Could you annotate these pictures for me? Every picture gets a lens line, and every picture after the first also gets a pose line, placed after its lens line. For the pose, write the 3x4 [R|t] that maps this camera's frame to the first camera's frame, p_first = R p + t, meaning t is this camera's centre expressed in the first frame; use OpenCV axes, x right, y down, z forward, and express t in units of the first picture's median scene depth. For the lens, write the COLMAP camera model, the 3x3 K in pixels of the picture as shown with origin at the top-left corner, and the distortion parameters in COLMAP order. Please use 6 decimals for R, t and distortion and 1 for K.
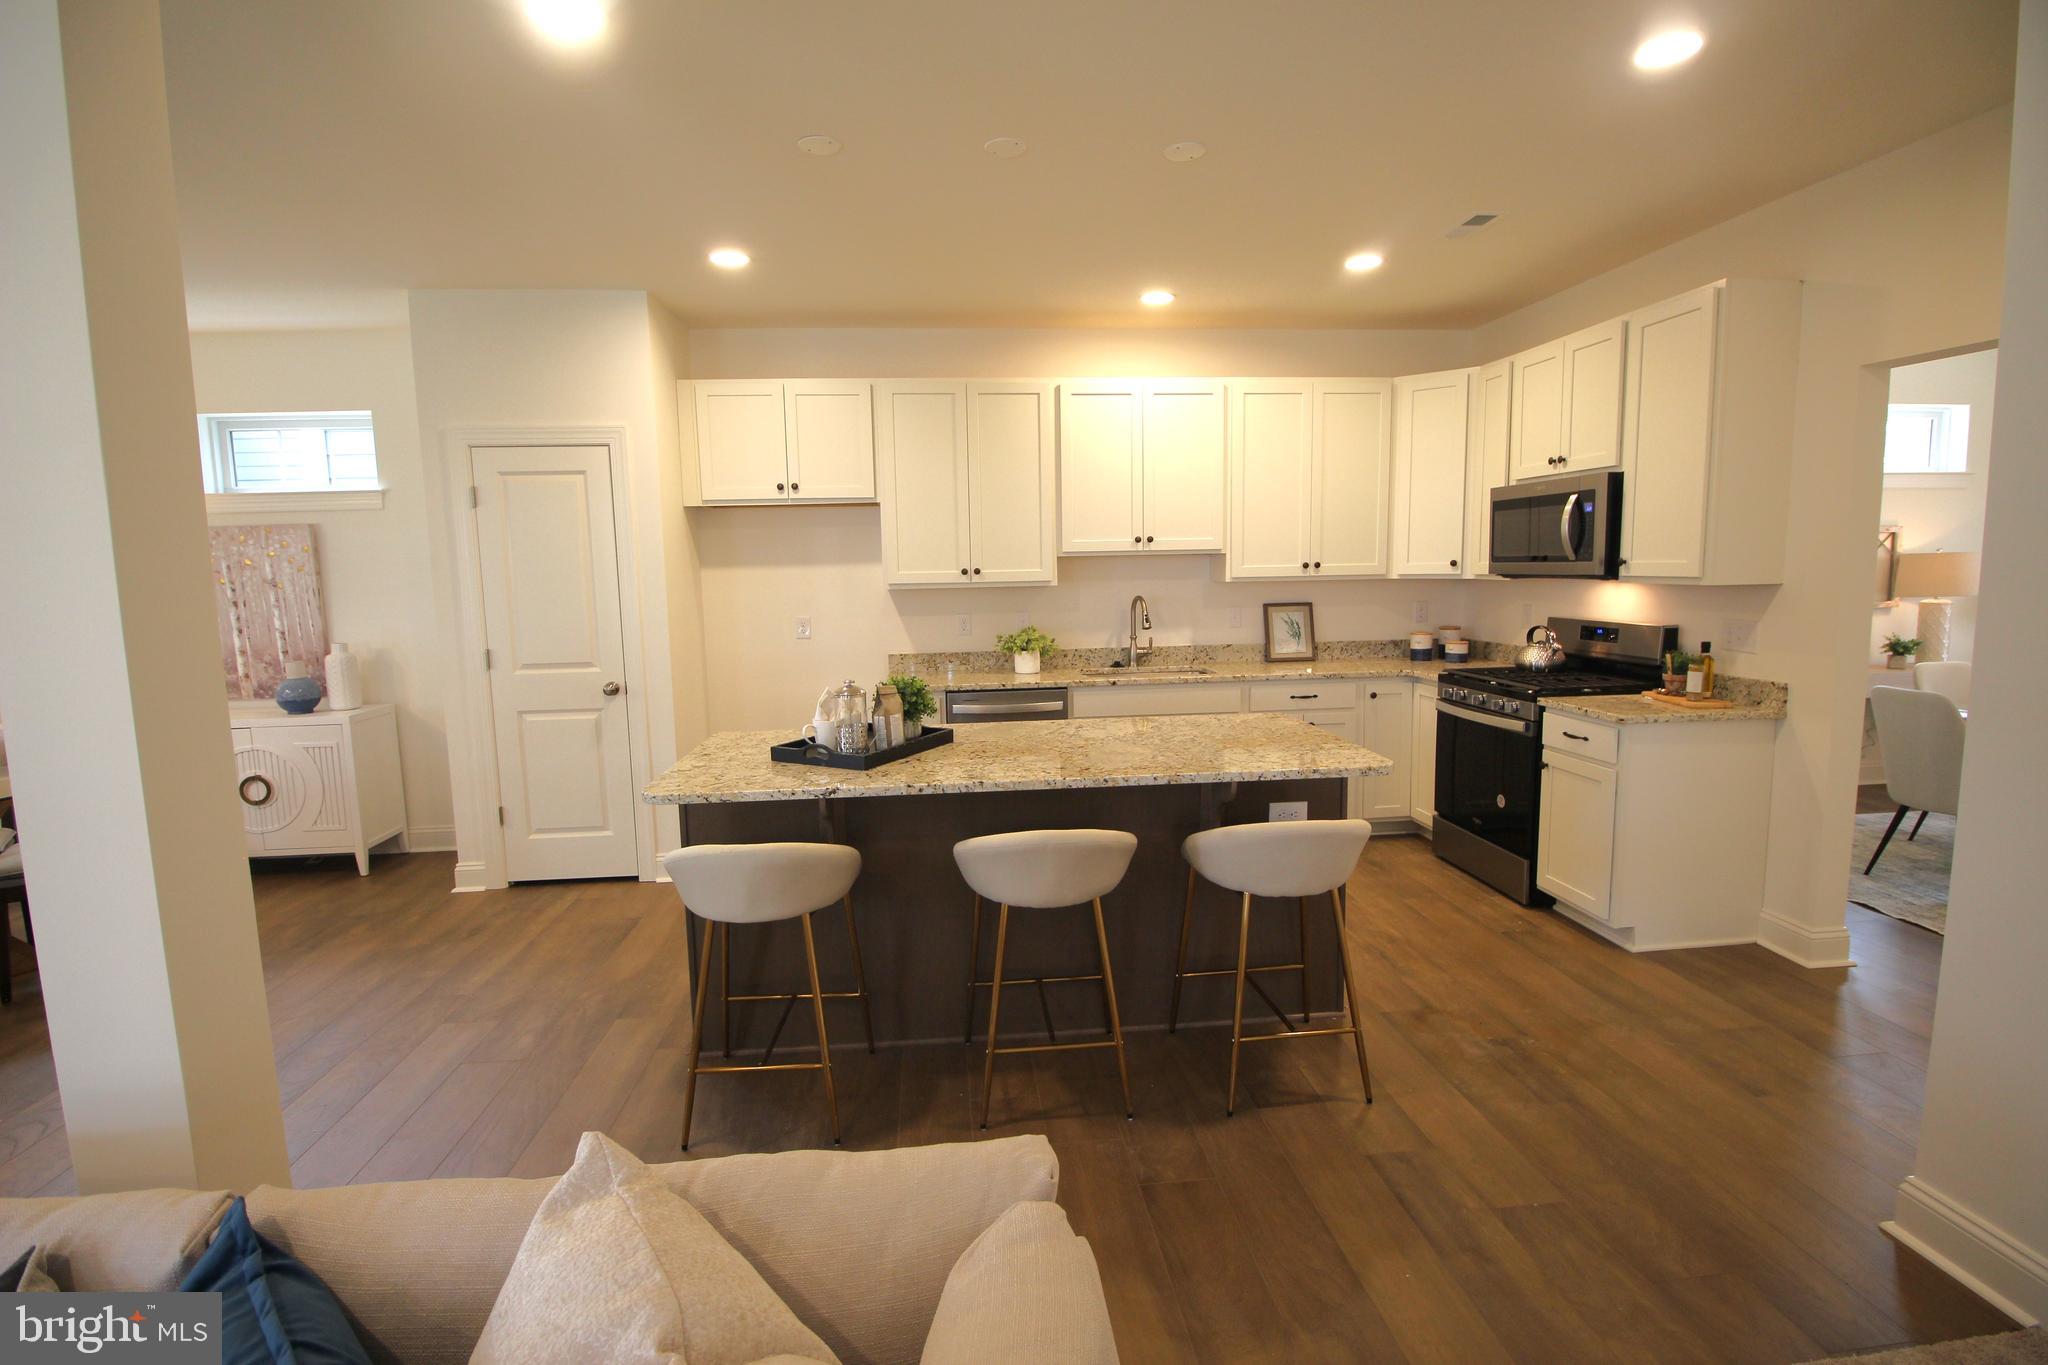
lens RADIAL K [[955.5, 0, 1022.2], [0, 955.5, 681.5], [0, 0, 1]] dist [-0.019442, -0.000479]
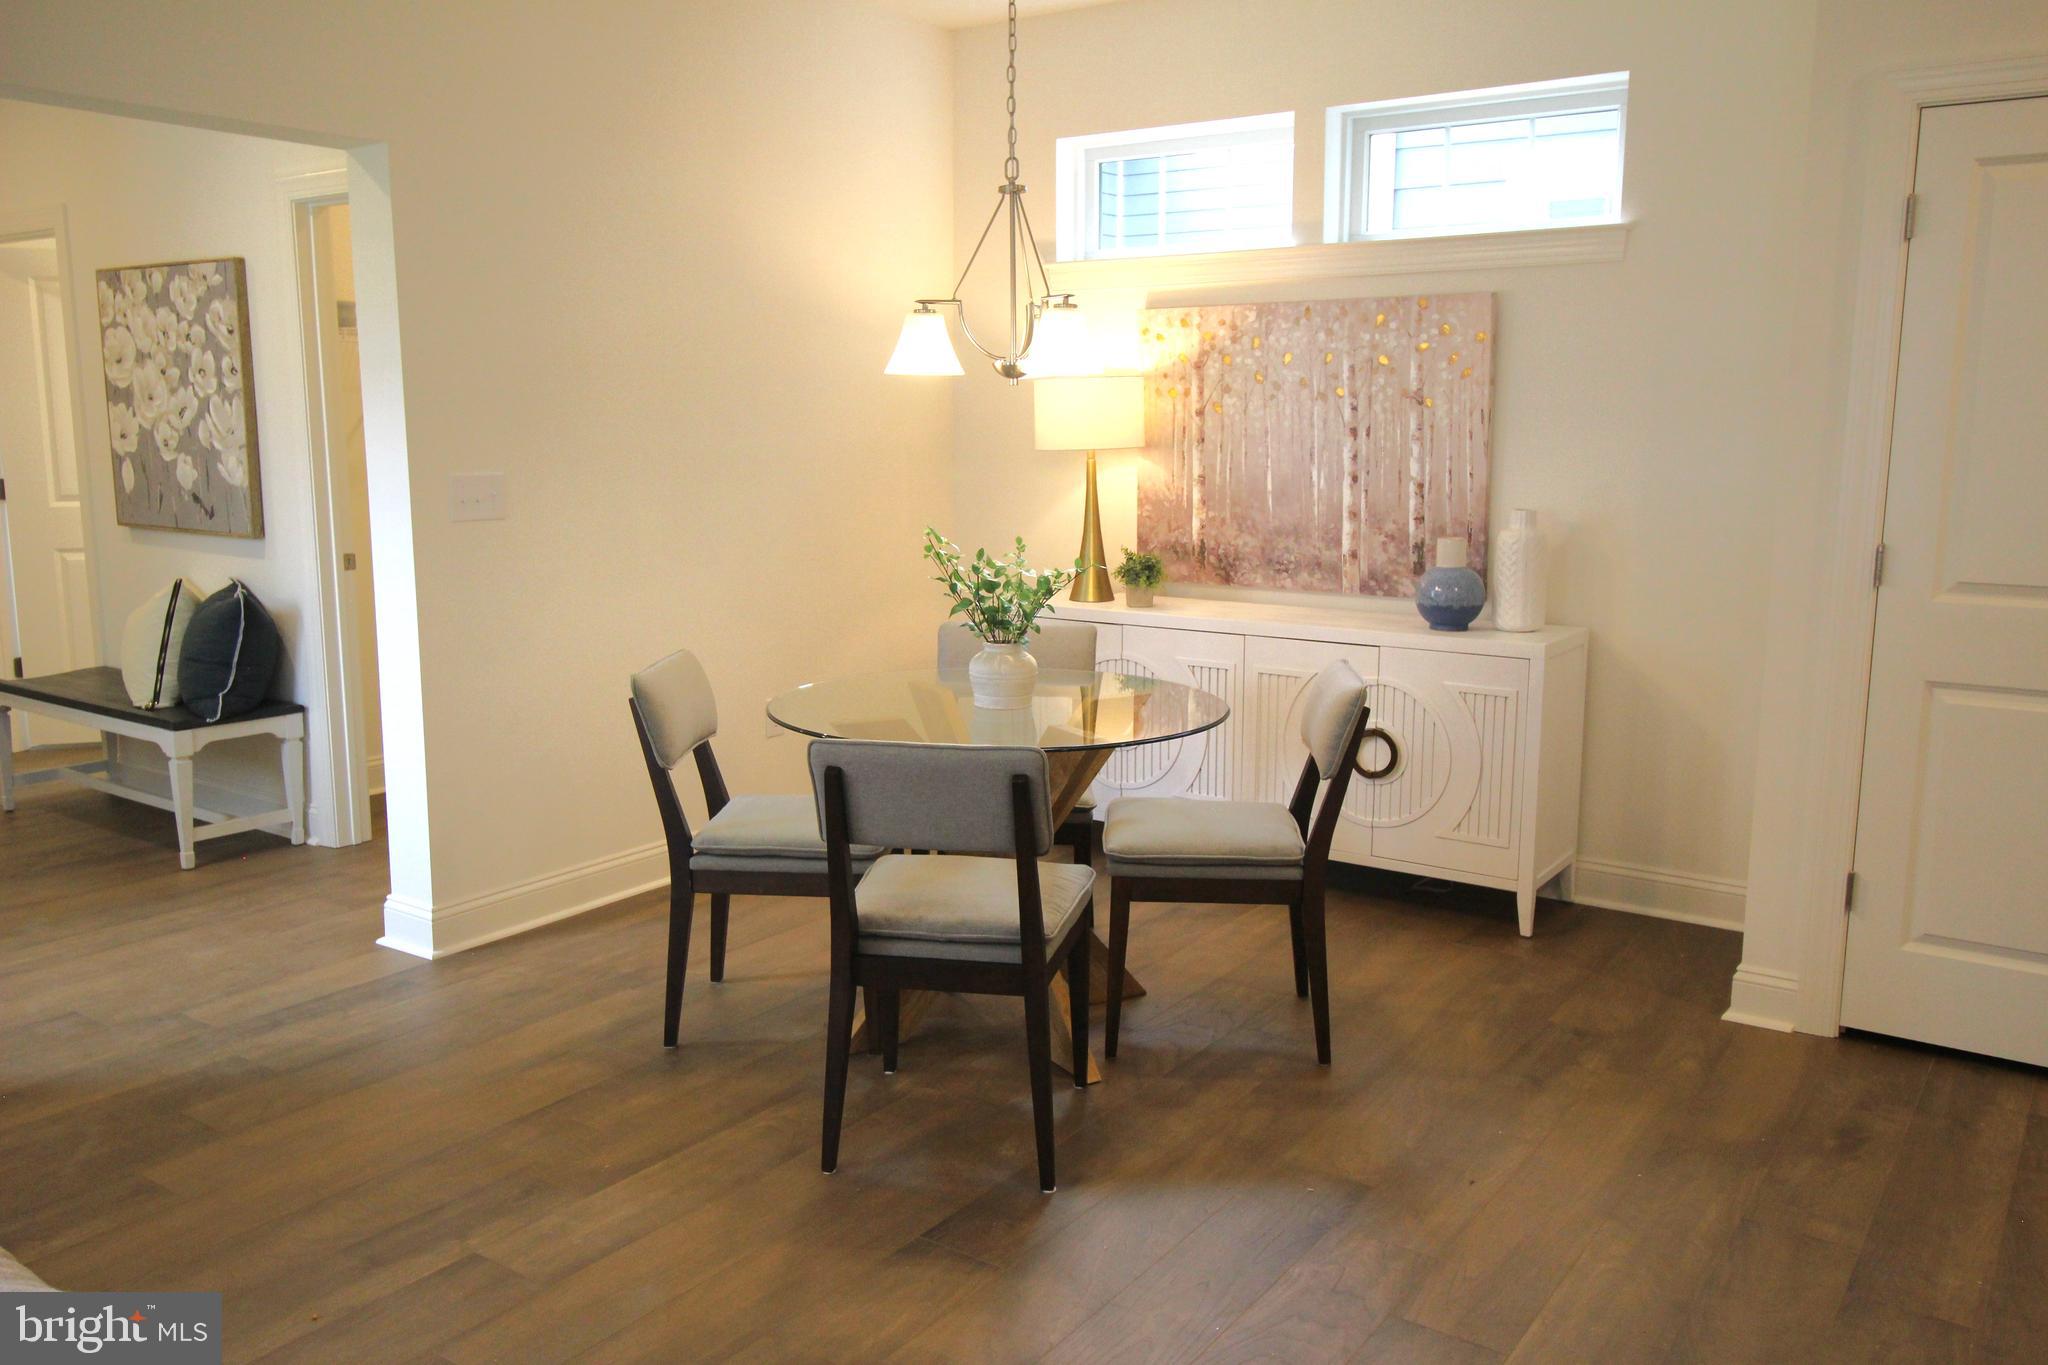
lens RADIAL K [[1620.9, 0, 1023.9], [0, 1620.9, 678.1], [0, 0, 1]] dist [0.031519, -0.000674]
pose [[0.758177, 0.130242, -0.638909, -0.321703], [-0.099480, 0.991482, 0.084064, 0.005946], [0.644416, -0.000176, 0.764675, 0.086682]]
